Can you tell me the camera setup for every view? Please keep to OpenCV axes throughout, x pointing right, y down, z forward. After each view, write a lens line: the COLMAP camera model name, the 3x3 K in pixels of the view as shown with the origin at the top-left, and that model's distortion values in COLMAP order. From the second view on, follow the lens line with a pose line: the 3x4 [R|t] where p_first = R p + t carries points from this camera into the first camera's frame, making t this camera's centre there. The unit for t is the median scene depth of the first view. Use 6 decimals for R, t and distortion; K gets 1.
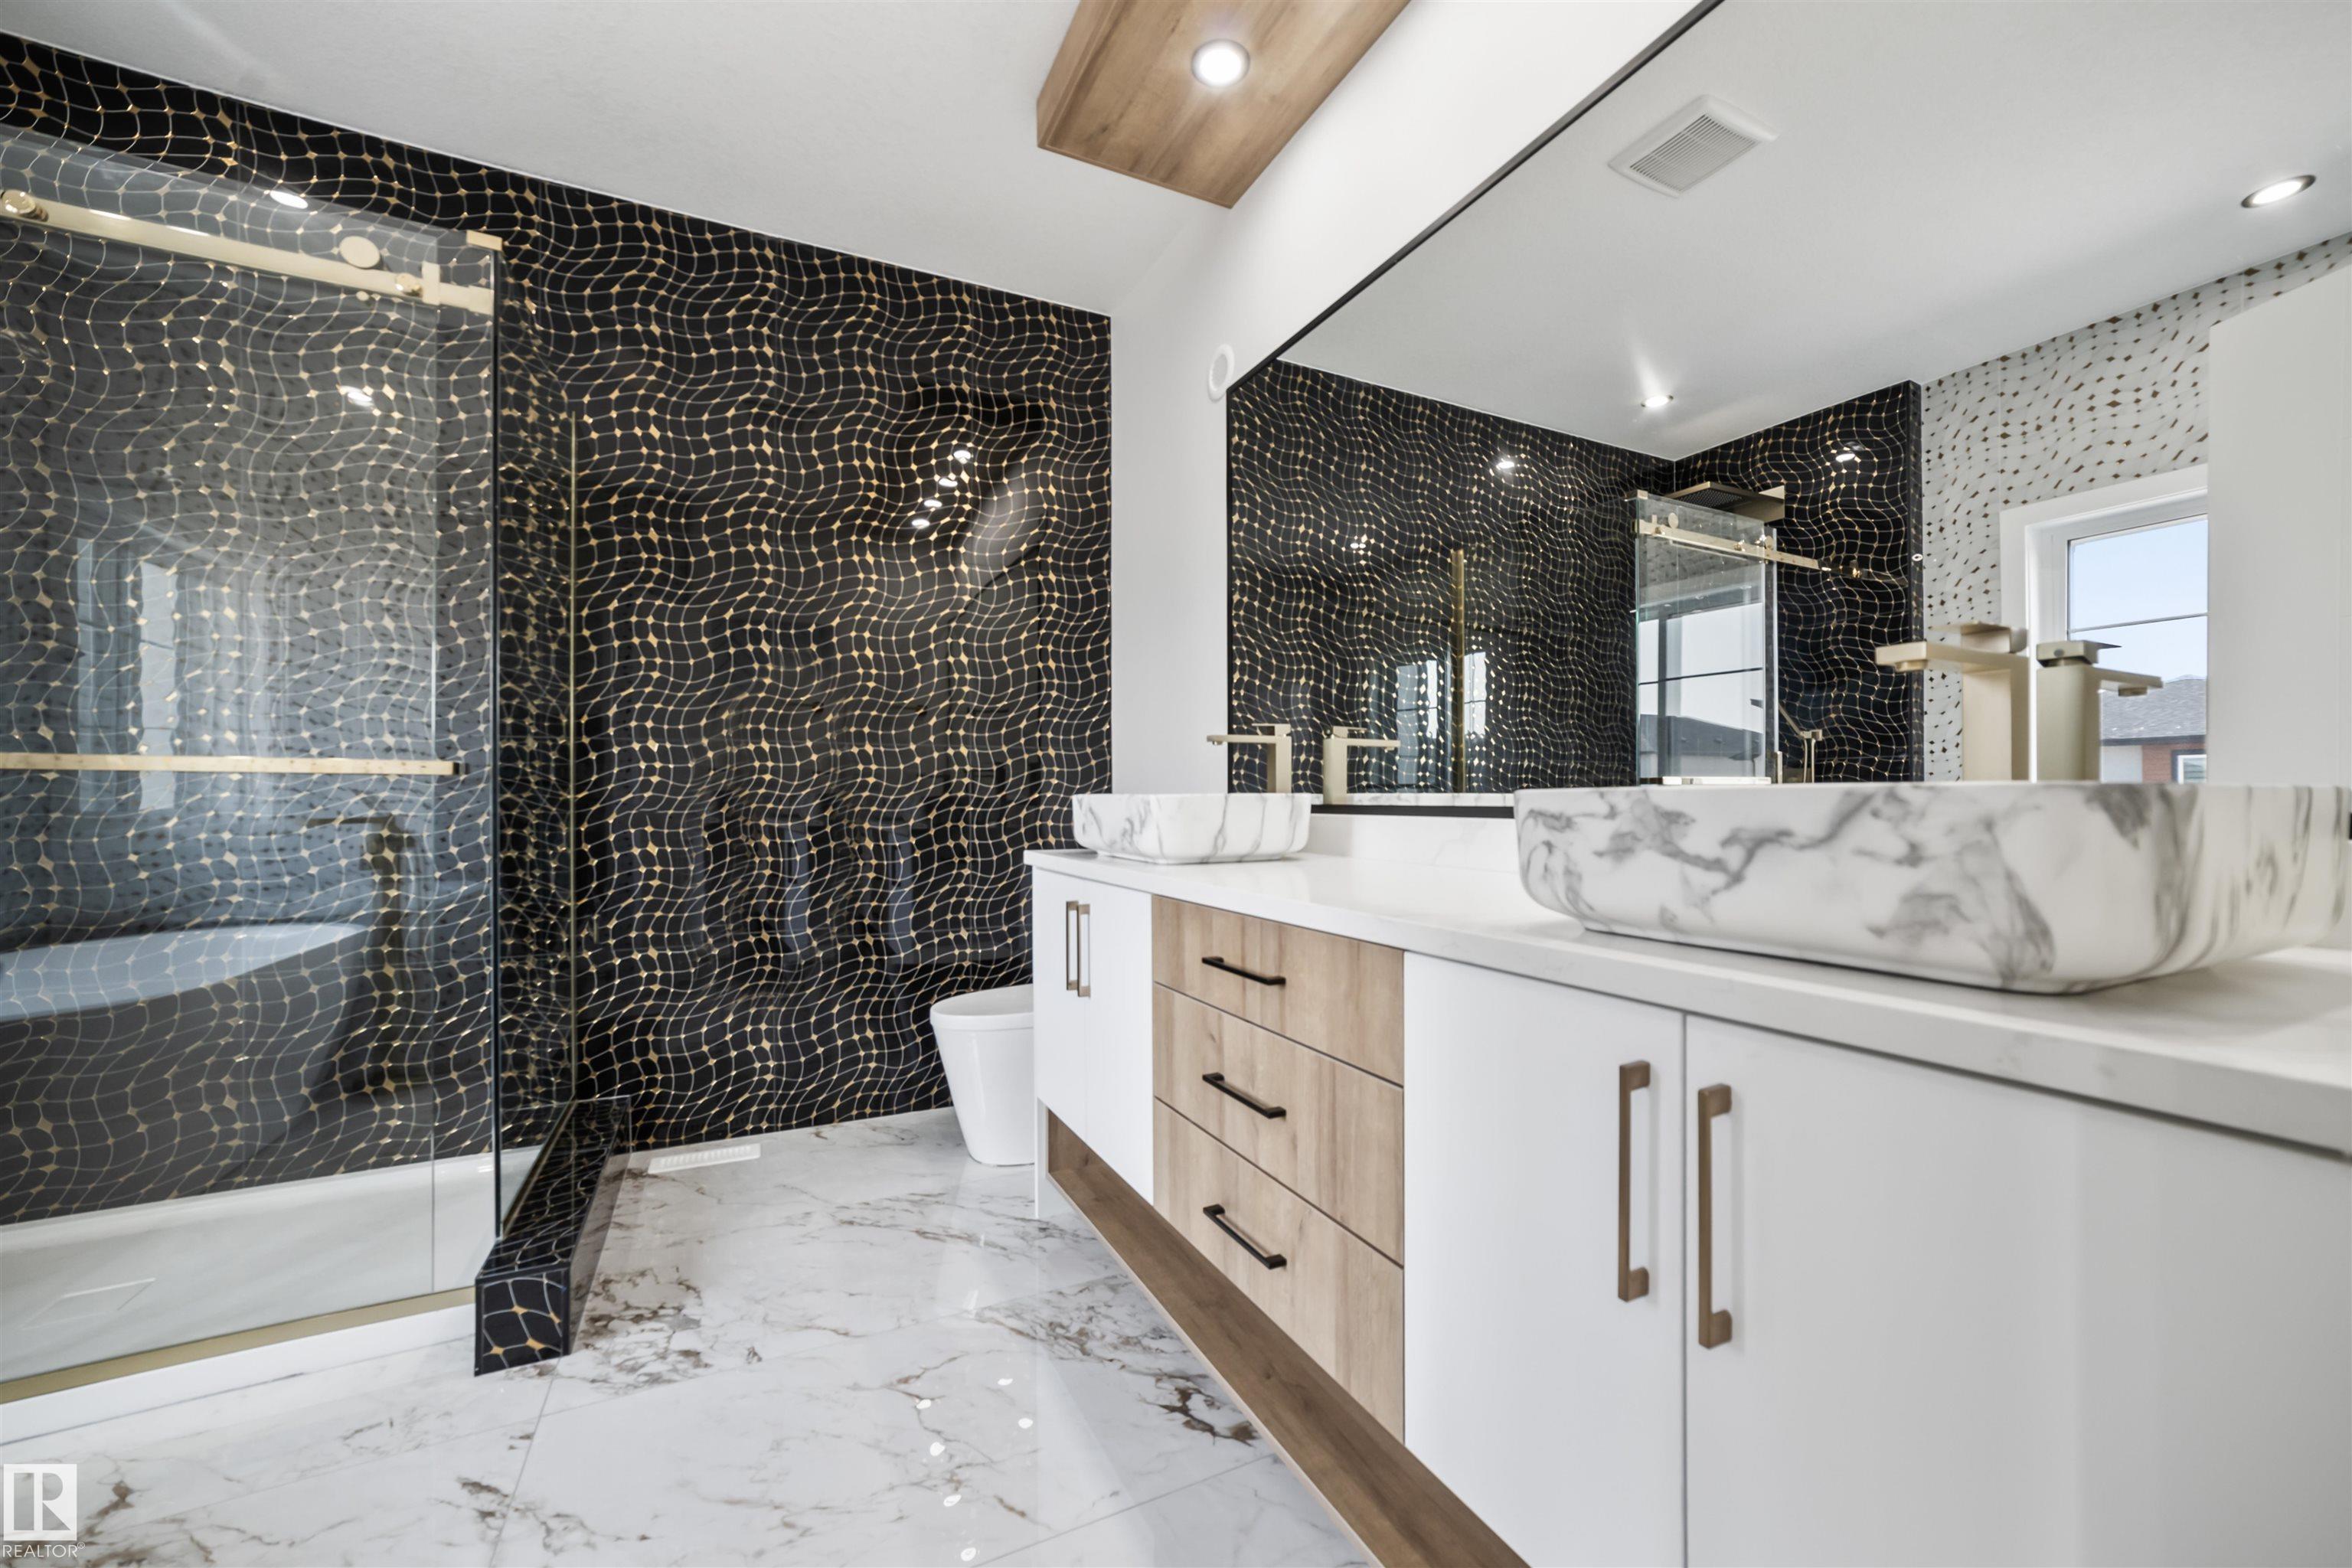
lens RADIAL K [[890.4, 0, 1119.3], [0, 890.4, 775.1], [0, 0, 1]] dist [-0.043185, 0.022146]
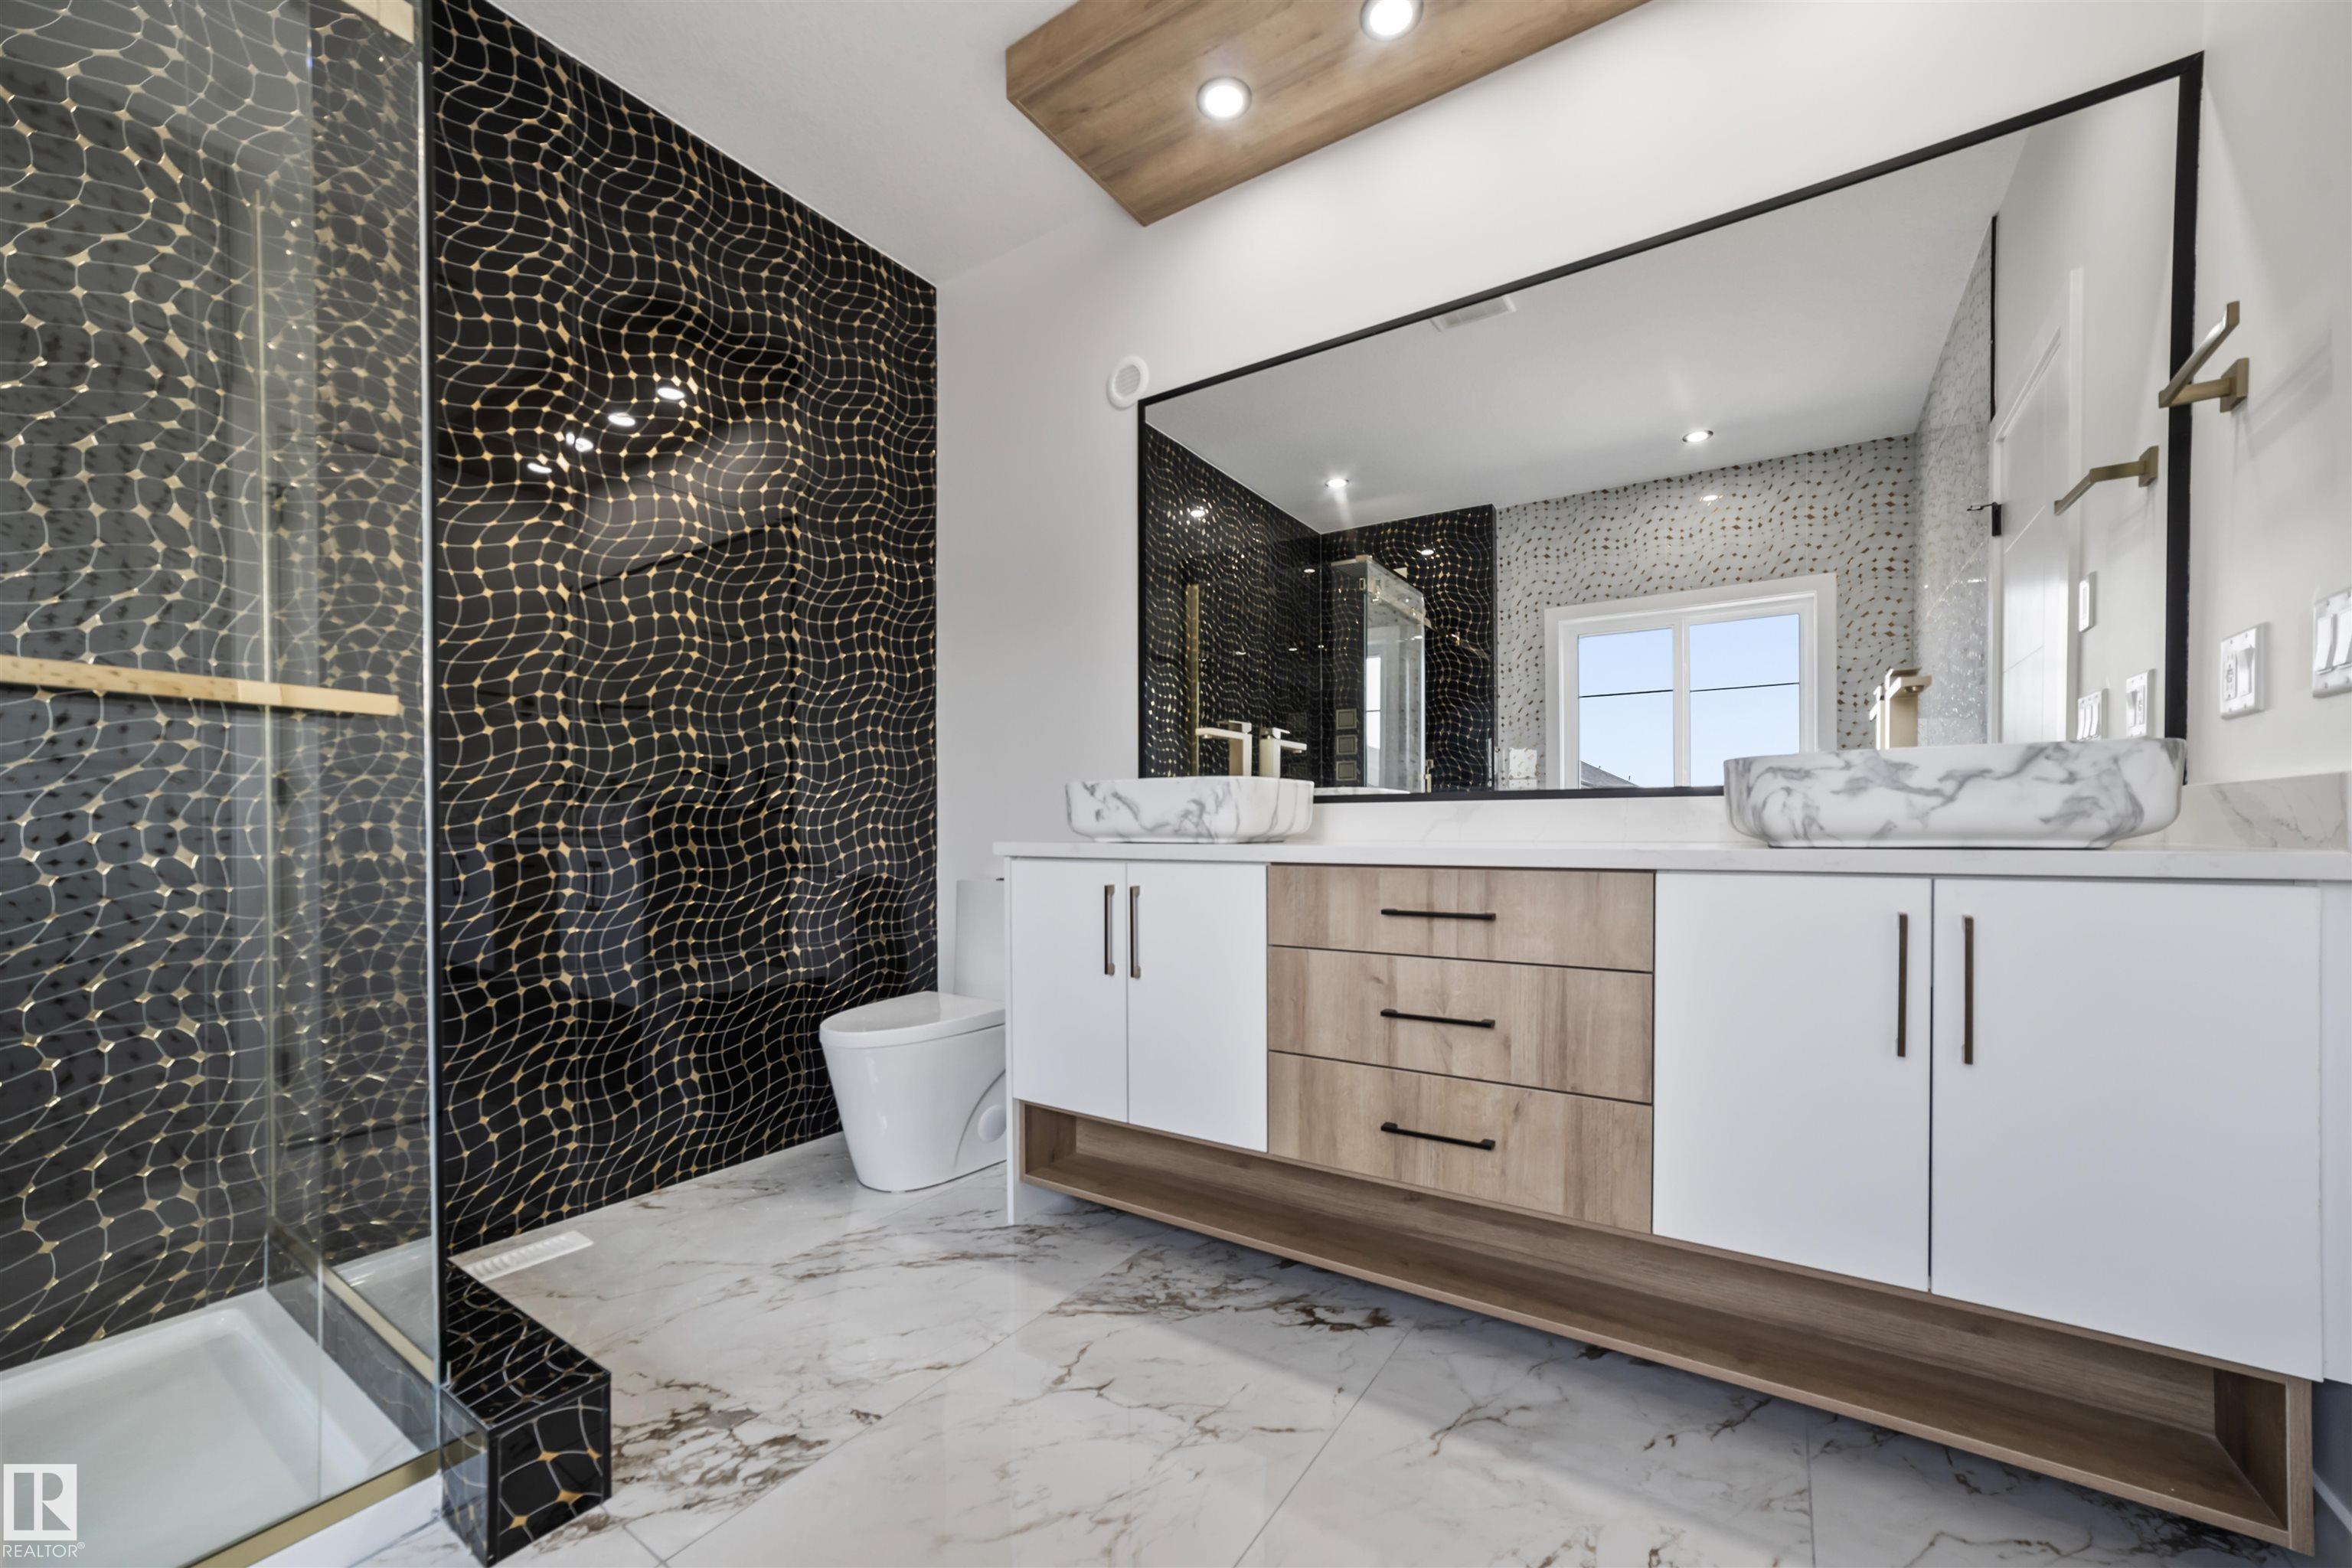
lens RADIAL K [[900.7, 0, 1178.5], [0, 900.7, 812.5], [0, 0, 1]] dist [-0.037988, 0.017504]
pose [[0.864571, 0.007809, 0.502450, -0.332995], [-0.014188, 0.999860, 0.008874, 0.033692], [-0.502310, -0.014801, 0.864561, 0.058118]]
